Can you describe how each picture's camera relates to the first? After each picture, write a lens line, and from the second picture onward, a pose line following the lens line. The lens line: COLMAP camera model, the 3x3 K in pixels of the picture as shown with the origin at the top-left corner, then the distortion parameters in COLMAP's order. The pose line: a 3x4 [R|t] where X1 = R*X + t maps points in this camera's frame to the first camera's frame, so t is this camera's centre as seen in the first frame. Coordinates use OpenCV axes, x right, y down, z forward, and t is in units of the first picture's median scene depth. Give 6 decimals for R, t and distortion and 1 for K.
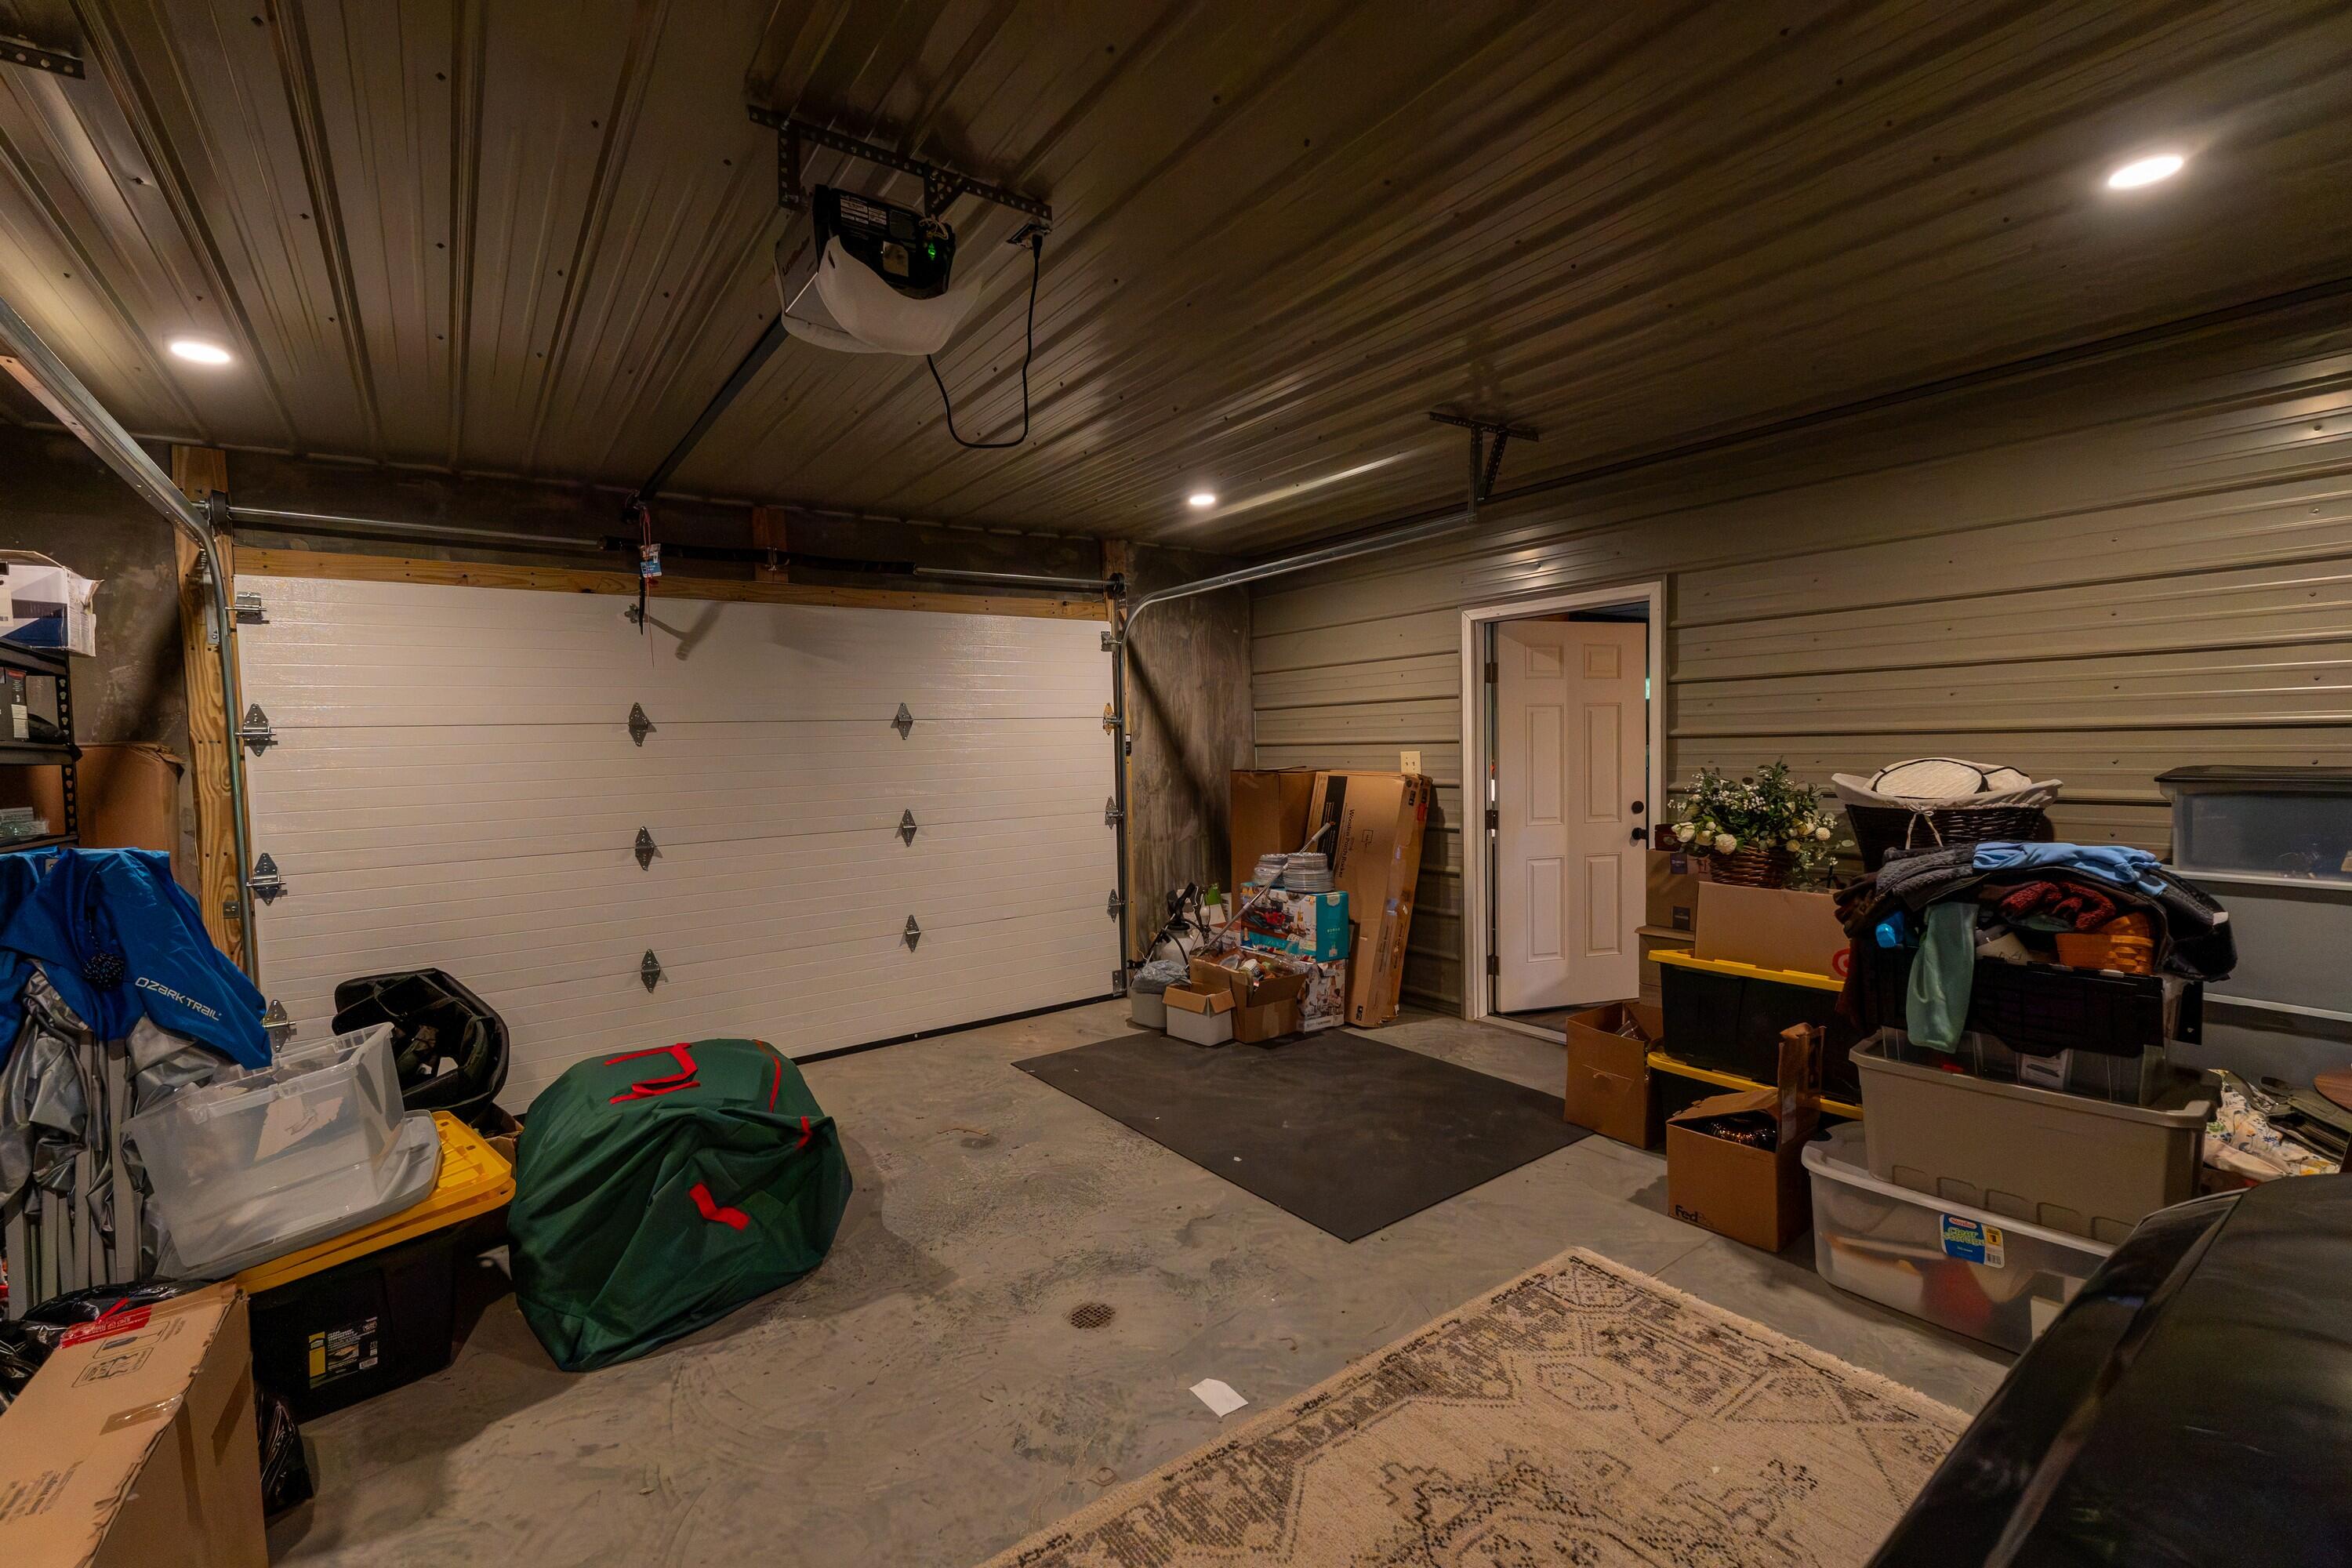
lens RADIAL K [[996.0, 0, 1169.7], [0, 996.0, 785.2], [0, 0, 1]] dist [0.008439, -0.001220]
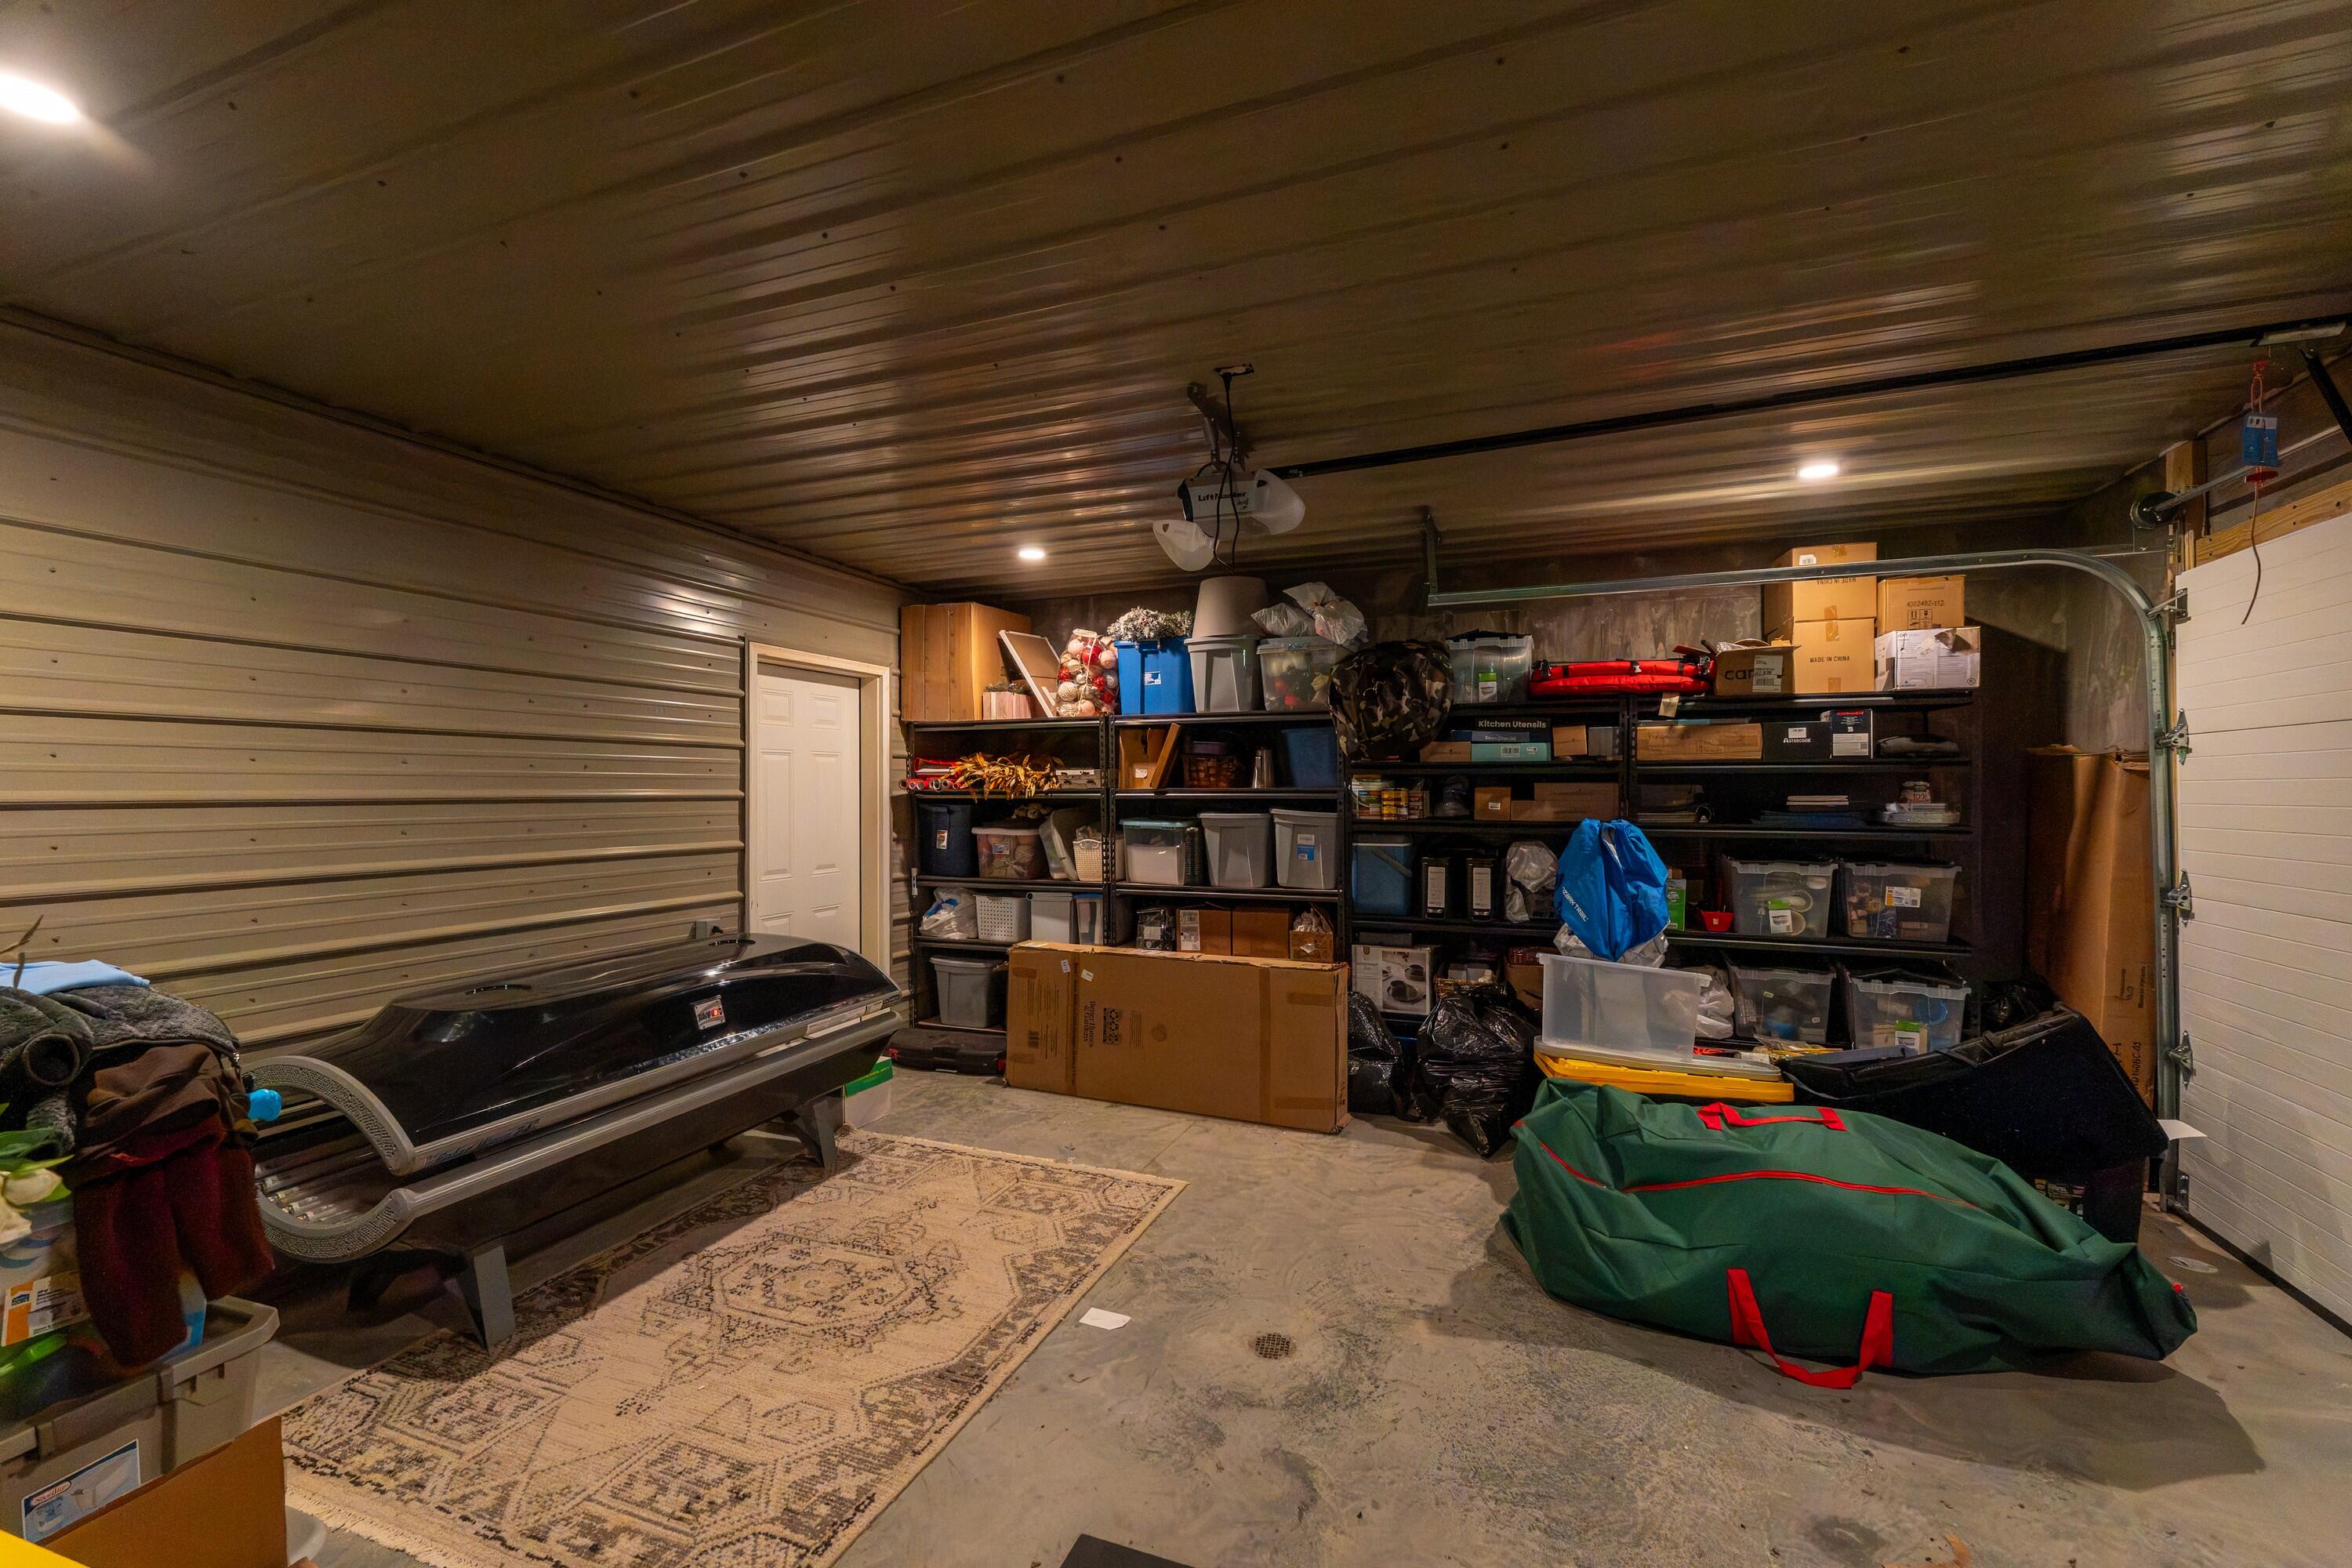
lens RADIAL K [[996.0, 0, 1170.9], [0, 996.0, 781.2], [0, 0, 1]] dist [0.008439, -0.001220]
pose [[-0.844653, 0.026812, -0.534642, 0.592270], [0.003822, 0.999021, 0.044063, -0.093035], [0.535301, 0.035175, -0.843929, 1.974631]]
